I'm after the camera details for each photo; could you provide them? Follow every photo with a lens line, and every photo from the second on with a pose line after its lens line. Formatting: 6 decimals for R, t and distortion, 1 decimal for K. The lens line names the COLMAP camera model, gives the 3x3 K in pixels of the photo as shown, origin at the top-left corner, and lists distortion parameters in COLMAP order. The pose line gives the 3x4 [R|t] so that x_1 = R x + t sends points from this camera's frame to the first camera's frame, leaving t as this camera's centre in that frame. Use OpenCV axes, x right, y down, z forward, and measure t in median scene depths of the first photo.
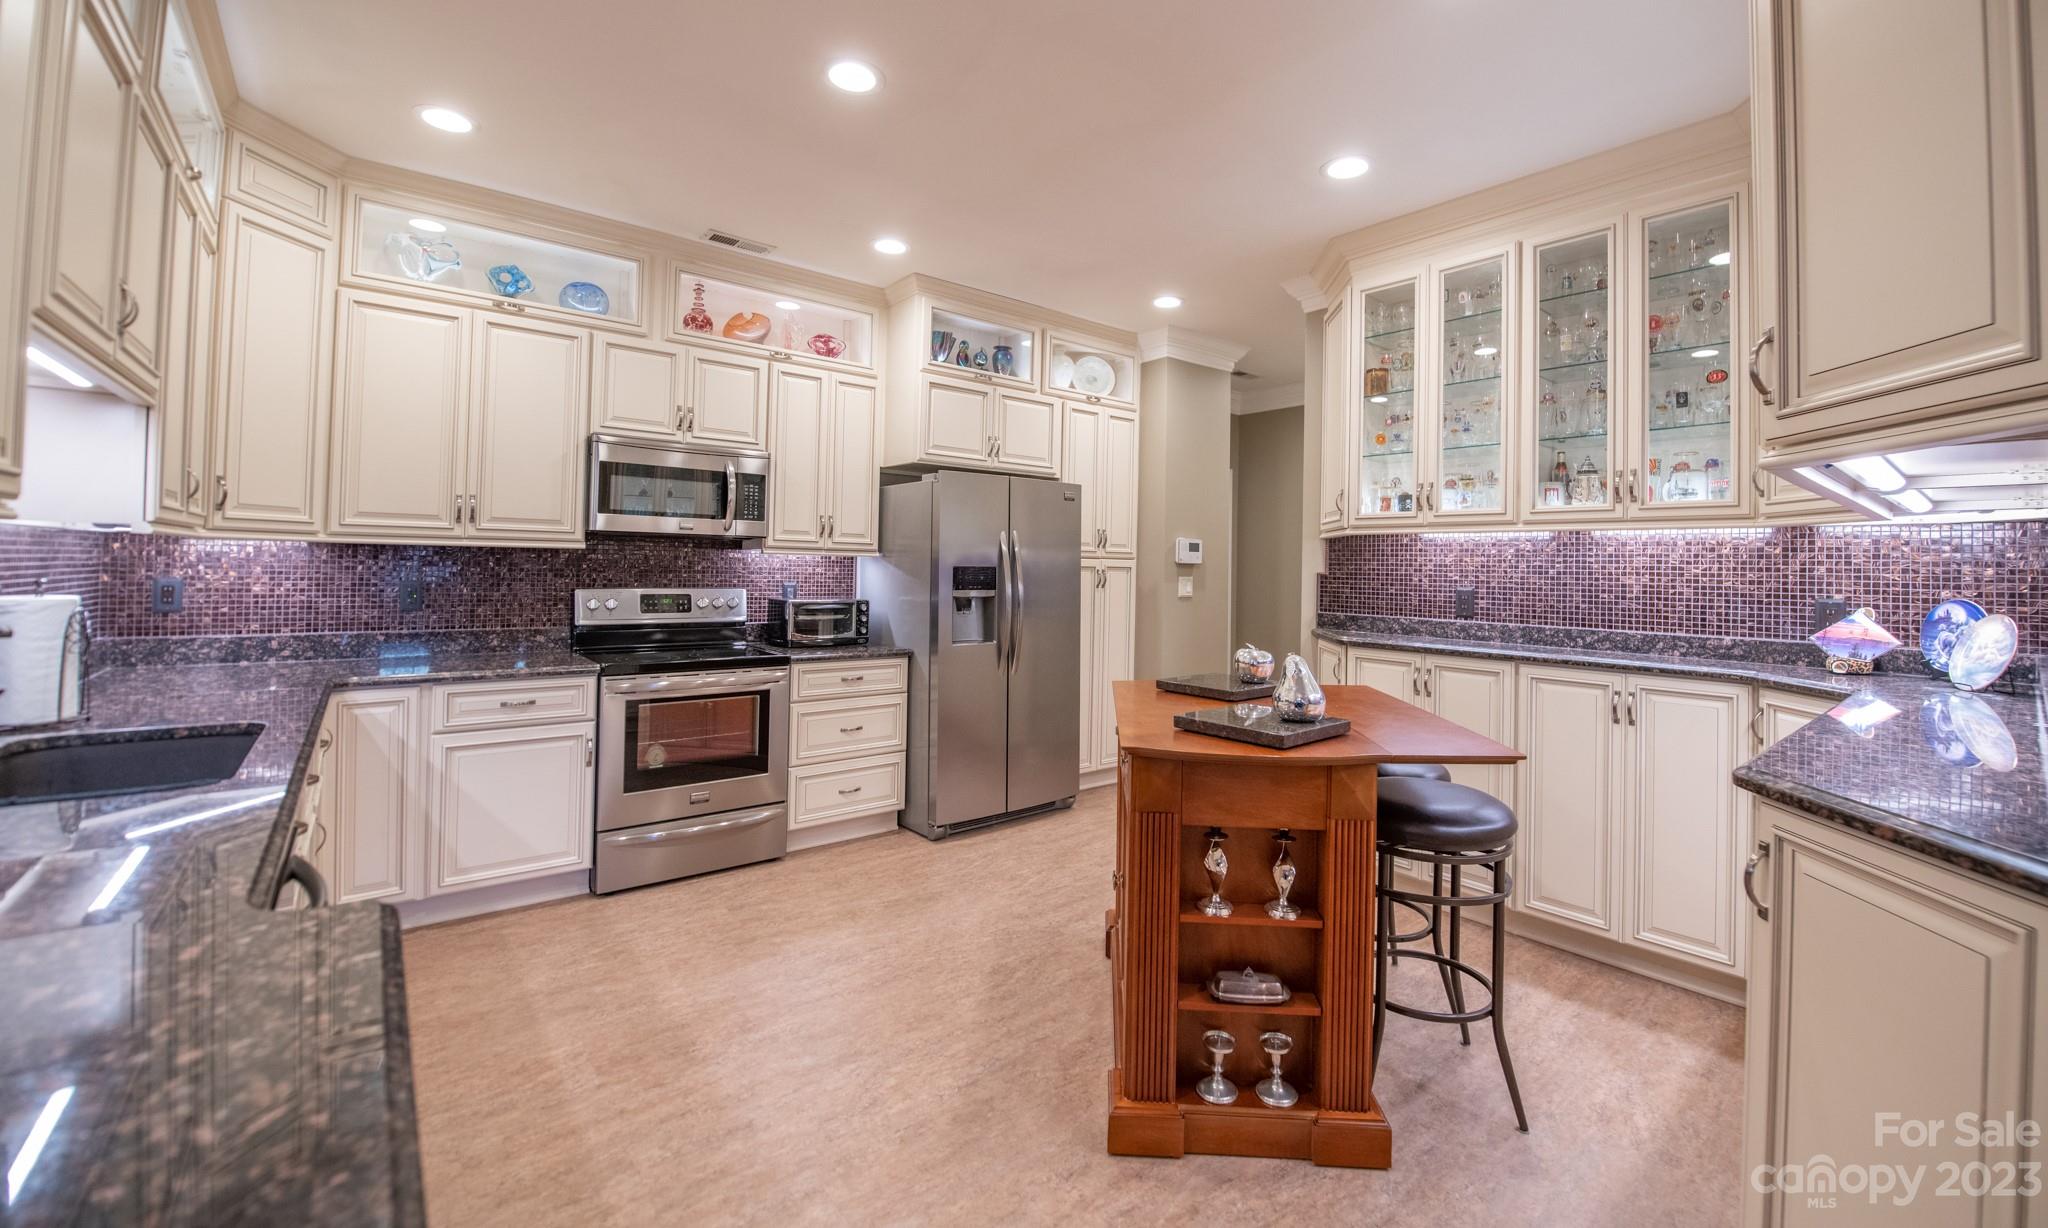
lens RADIAL K [[821.4, 0, 1037.3], [0, 821.4, 551.8], [0, 0, 1]] dist [-0.017234, -0.000086]
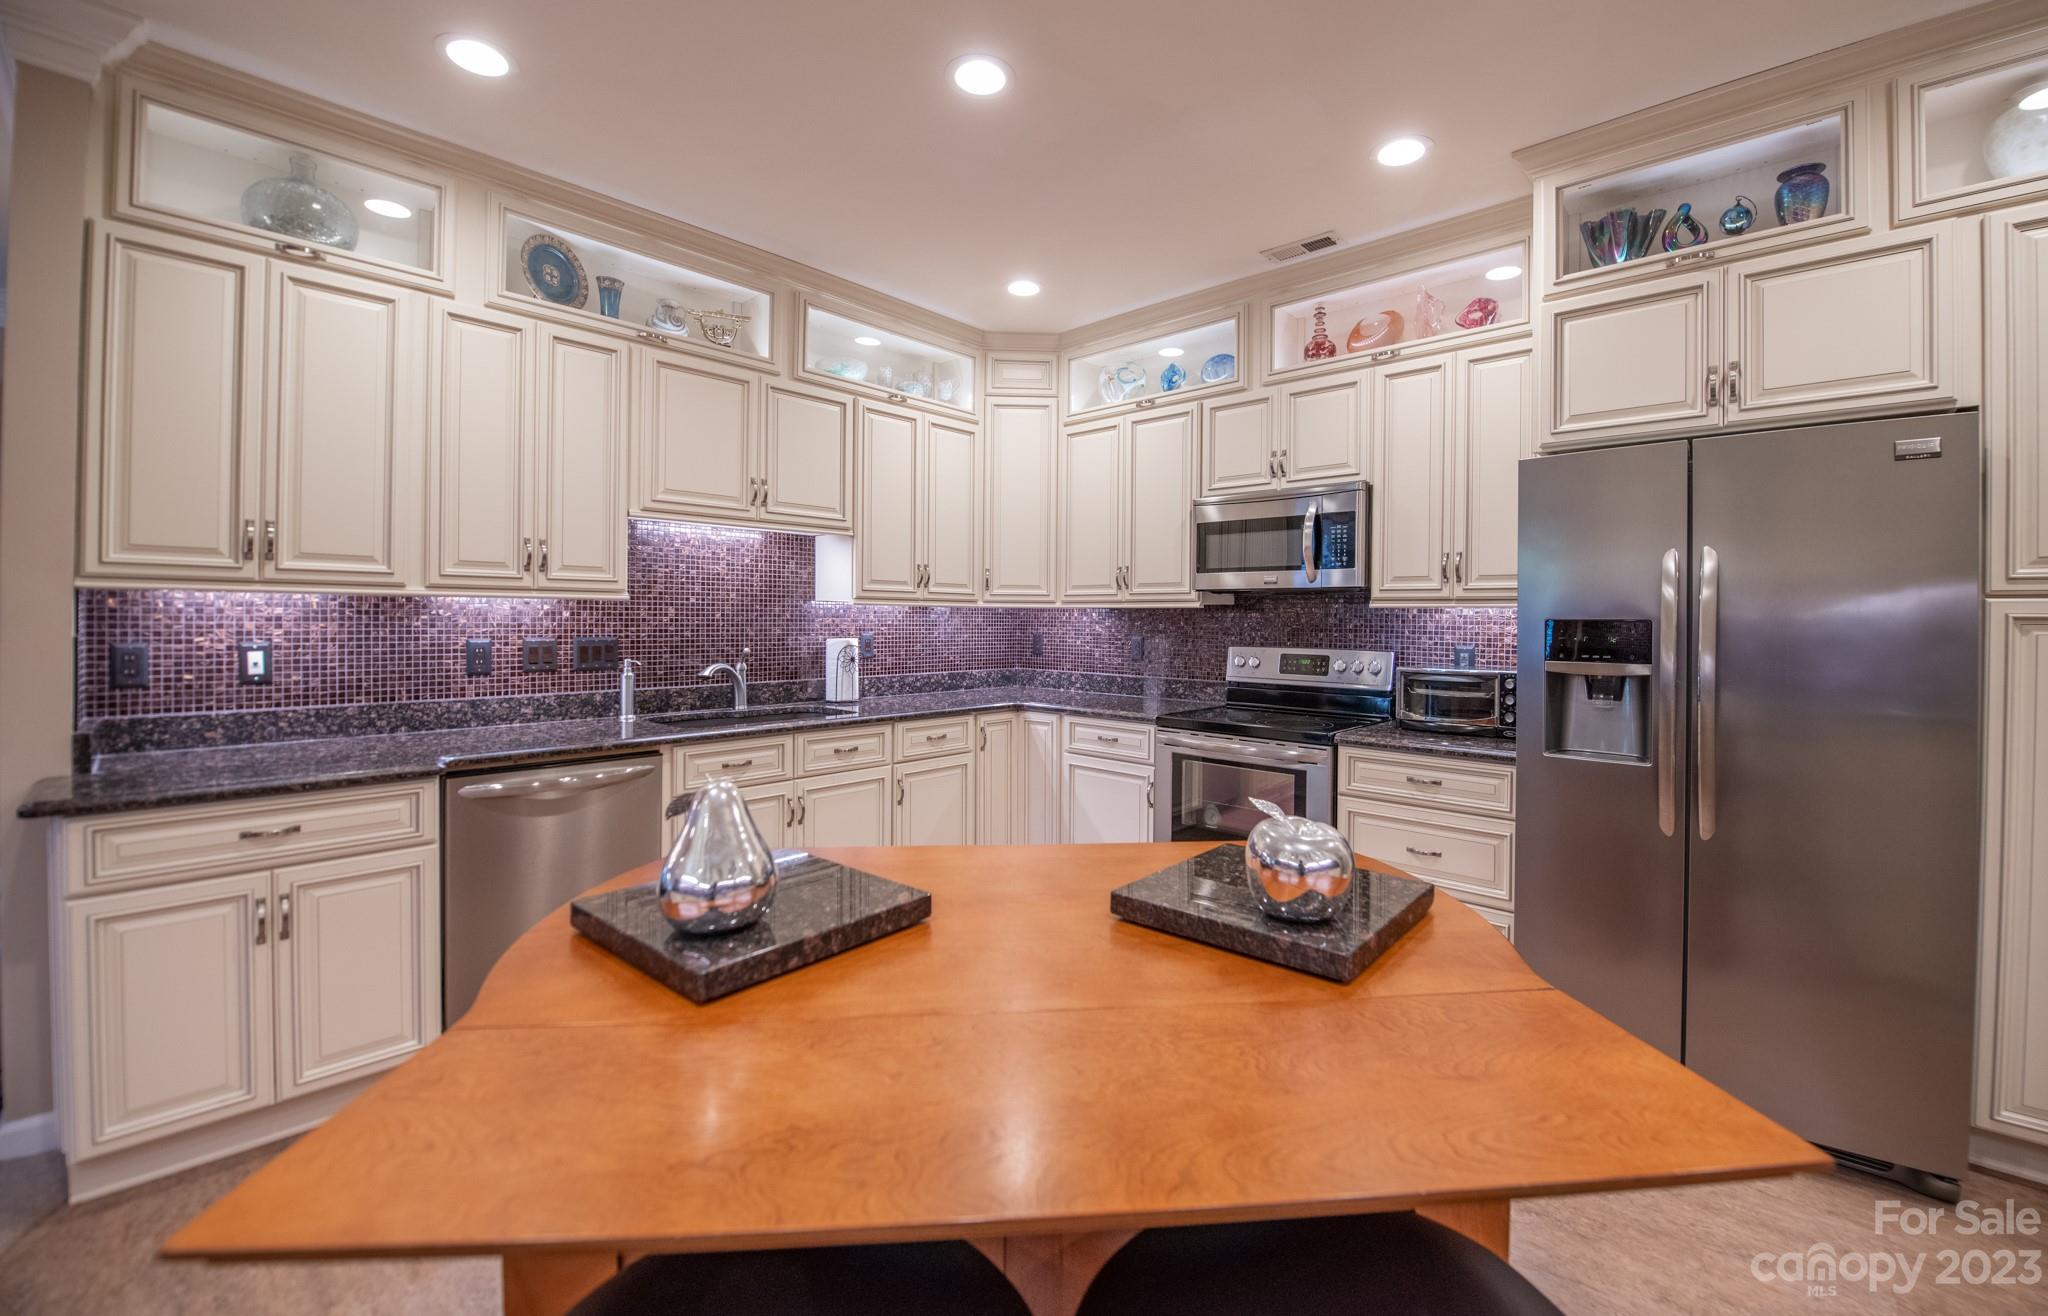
lens RADIAL K [[833.3, 0, 1068.4], [0, 833.3, 623.7], [0, 0, 1]] dist [-0.017893, -0.001135]
pose [[0.160179, -0.011247, -0.987024, 0.457132], [0.012347, 0.999880, -0.009389, 0.023497], [0.987011, -0.010682, 0.160298, 0.618634]]
